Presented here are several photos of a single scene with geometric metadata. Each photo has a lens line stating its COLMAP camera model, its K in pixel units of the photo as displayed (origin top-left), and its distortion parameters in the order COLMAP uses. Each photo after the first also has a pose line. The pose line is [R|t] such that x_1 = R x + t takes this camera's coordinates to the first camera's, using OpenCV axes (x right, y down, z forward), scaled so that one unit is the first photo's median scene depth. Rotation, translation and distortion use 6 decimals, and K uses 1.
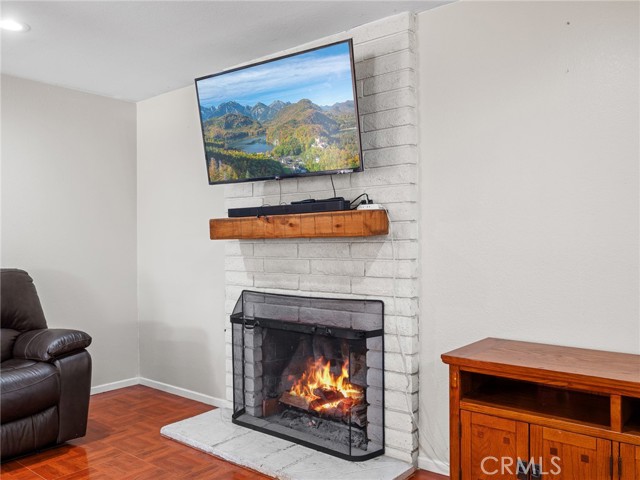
lens RADIAL K [[542.5, 0, 320.8], [0, 542.5, 240.0], [0, 0, 1]] dist [-0.009497, -0.001415]
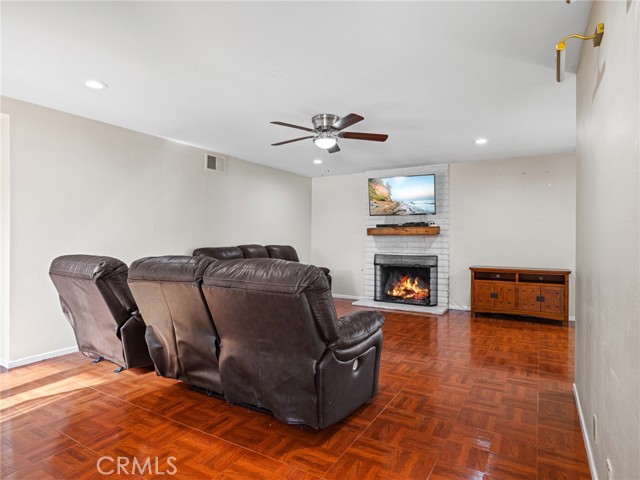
lens RADIAL K [[375.3, 0, 318.8], [0, 375.3, 236.9], [0, 0, 1]] dist [0.003537, 0.001703]
pose [[0.989324, 0.013078, 0.145142, -0.801453], [-0.012568, 0.999911, -0.004435, 0.020768], [-0.145187, 0.002564, 0.989401, -0.947731]]
